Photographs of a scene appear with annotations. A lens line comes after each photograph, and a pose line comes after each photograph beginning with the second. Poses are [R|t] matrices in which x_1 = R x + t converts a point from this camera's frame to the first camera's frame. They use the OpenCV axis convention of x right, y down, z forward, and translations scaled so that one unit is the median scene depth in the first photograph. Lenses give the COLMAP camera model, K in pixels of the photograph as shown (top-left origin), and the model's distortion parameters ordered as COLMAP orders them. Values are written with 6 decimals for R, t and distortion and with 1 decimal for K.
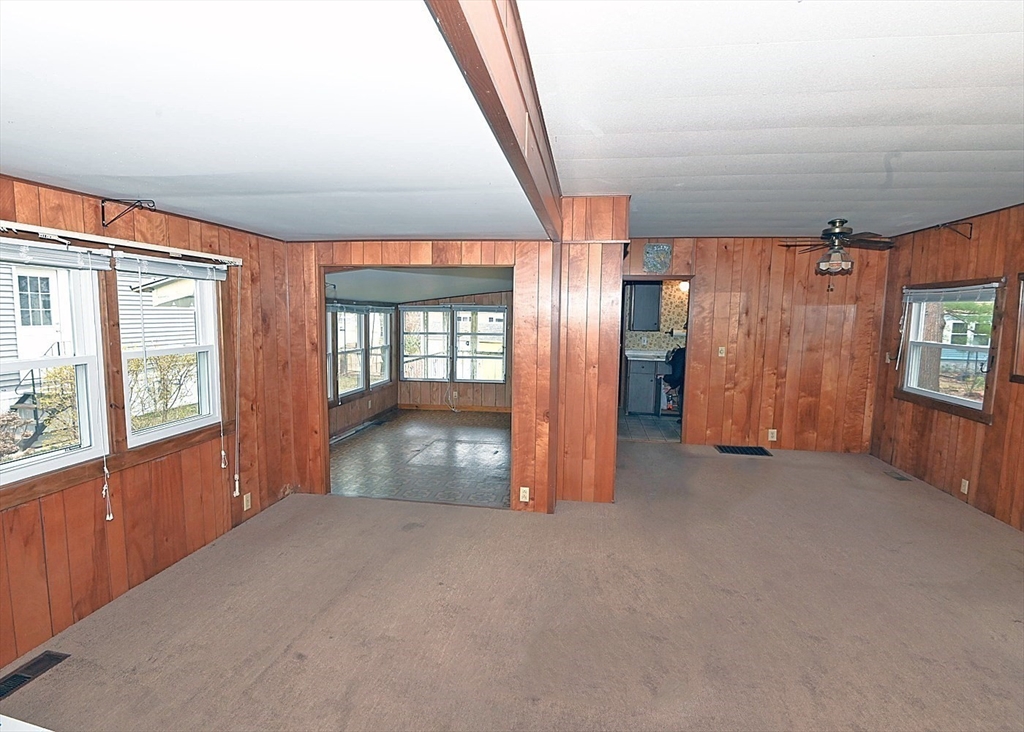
lens RADIAL K [[512.9, 0, 509.6], [0, 512.9, 367.4], [0, 0, 1]] dist [-0.019333, -0.001901]
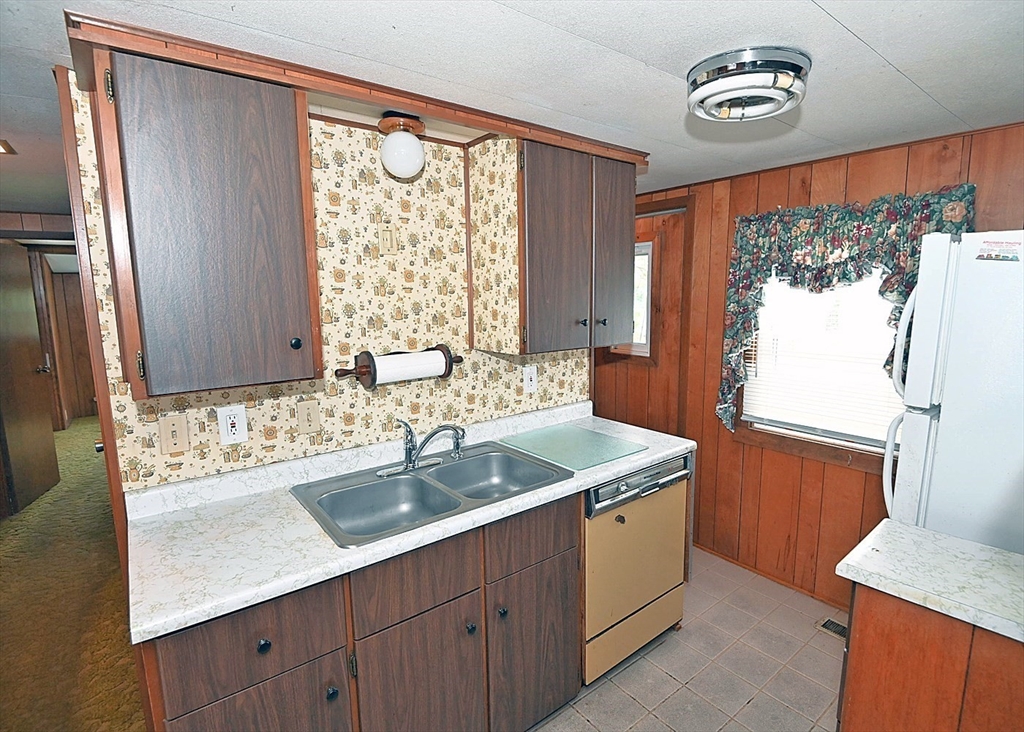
lens RADIAL K [[512.9, 0, 514.2], [0, 512.9, 367.0], [0, 0, 1]] dist [-0.019333, -0.001901]
pose [[0.685466, -0.134329, 0.715606, 0.101445], [0.100193, 0.990887, 0.090029, -0.040906], [-0.721178, 0.009987, 0.692678, 0.399614]]
